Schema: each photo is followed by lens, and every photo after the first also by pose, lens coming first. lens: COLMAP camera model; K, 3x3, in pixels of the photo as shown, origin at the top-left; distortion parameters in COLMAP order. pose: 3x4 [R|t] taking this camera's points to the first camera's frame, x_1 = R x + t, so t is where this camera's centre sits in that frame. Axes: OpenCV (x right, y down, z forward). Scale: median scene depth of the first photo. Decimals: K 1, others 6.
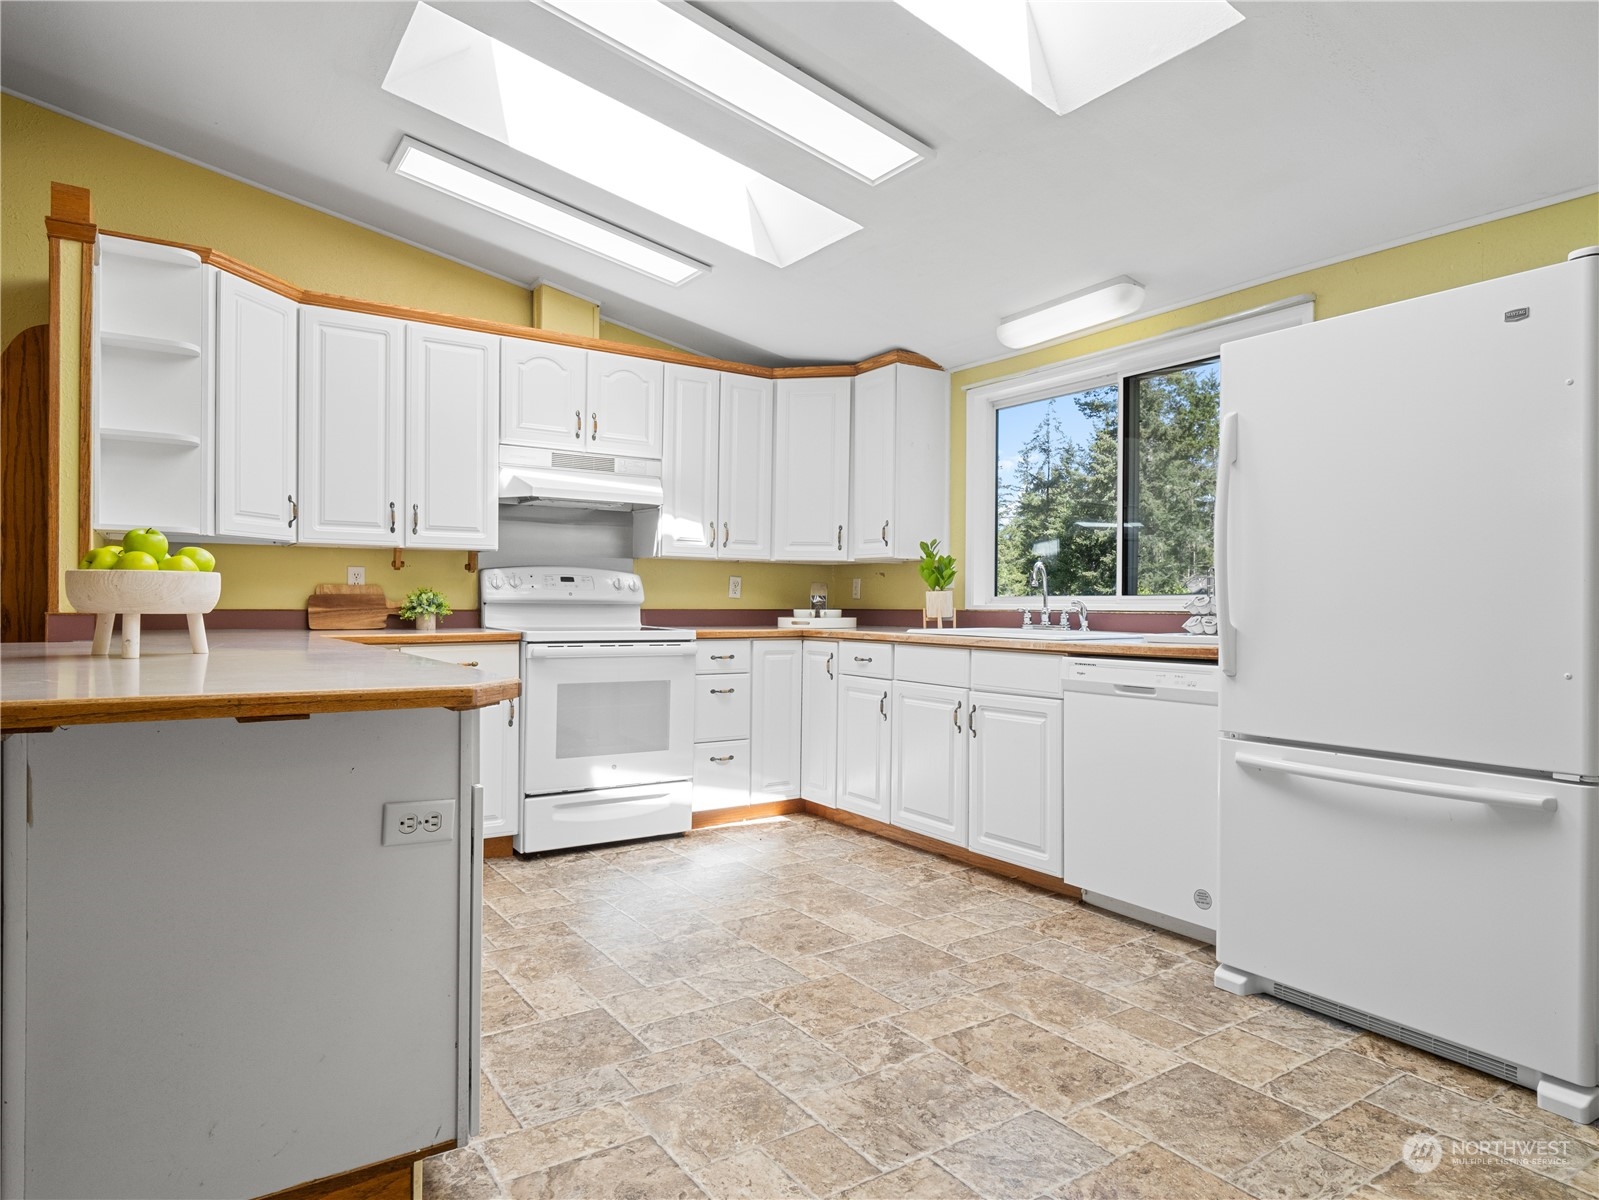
lens RADIAL K [[980.4, 0, 799.1], [0, 980.4, 595.0], [0, 0, 1]] dist [-0.005367, -0.000323]
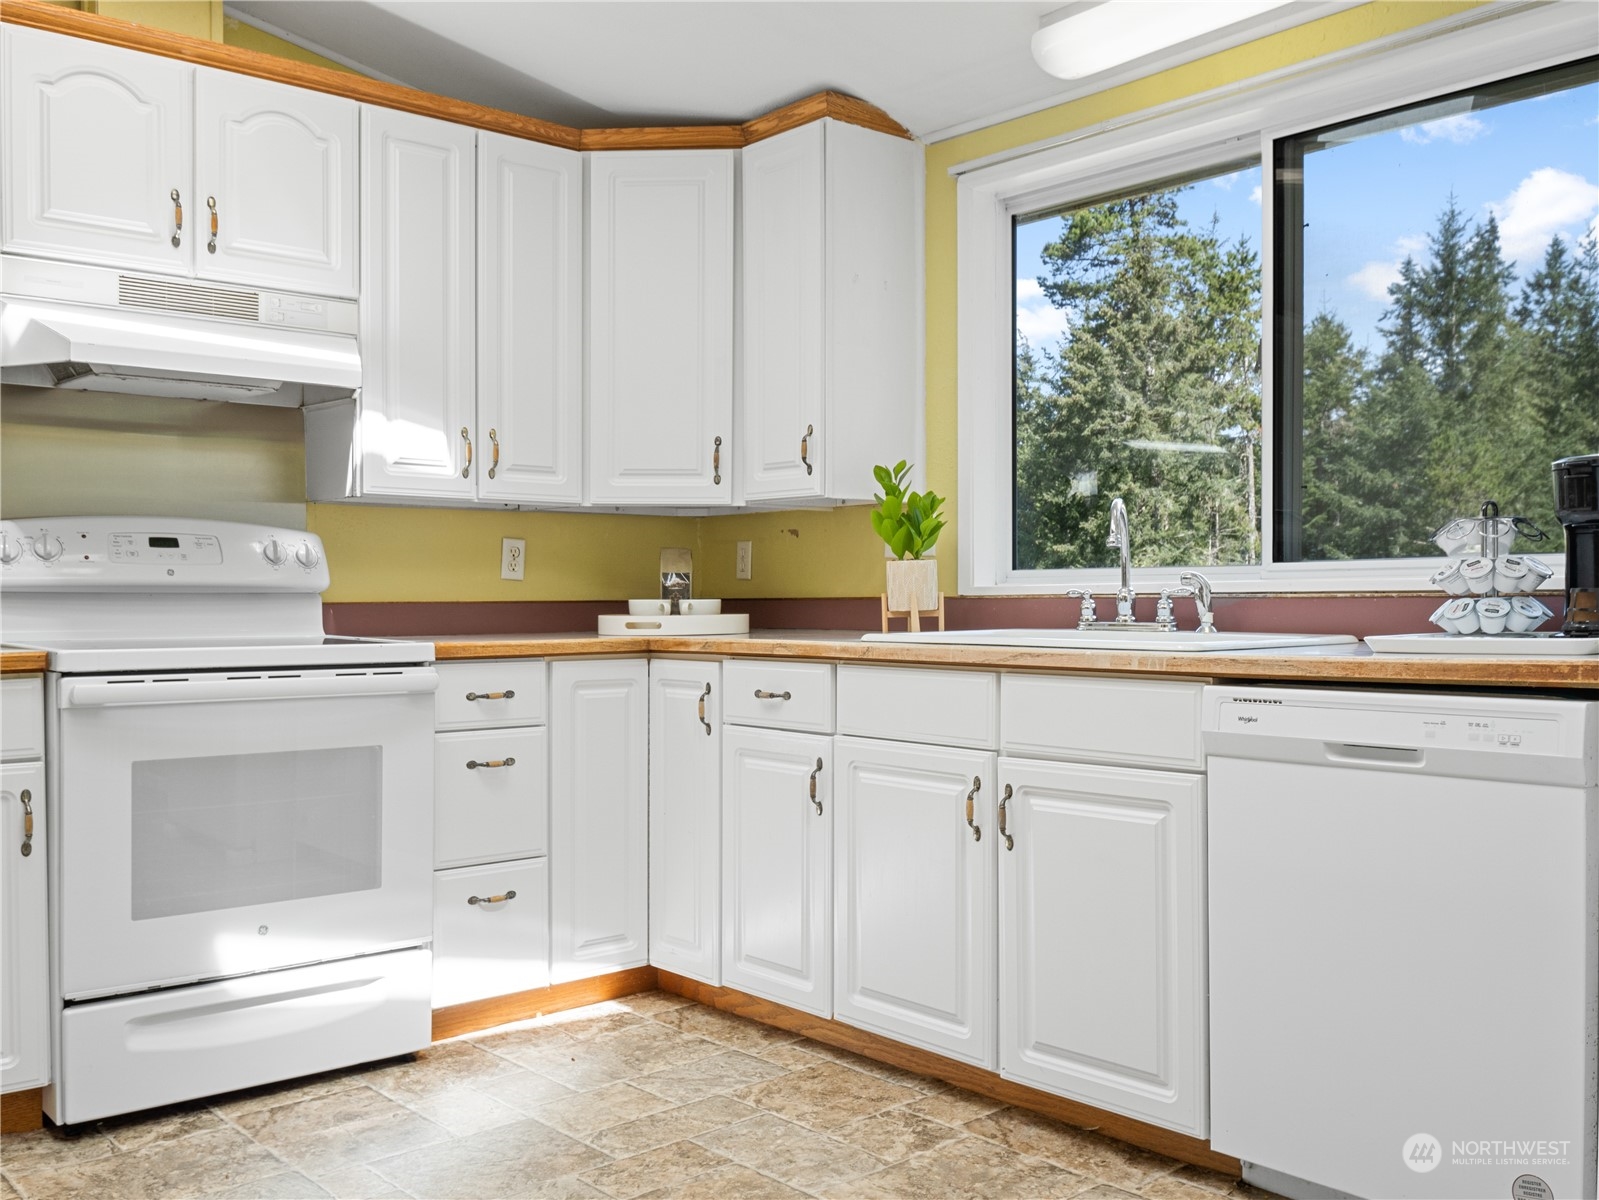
lens RADIAL K [[1494.3, 0, 795.7], [0, 1494.3, 617.2], [0, 0, 1]] dist [0.004314, 0.000000]
pose [[0.992337, -0.013130, 0.122857, -0.016605], [0.010576, 0.999715, 0.021417, 0.008821], [-0.123103, -0.019954, 0.992193, 0.225863]]
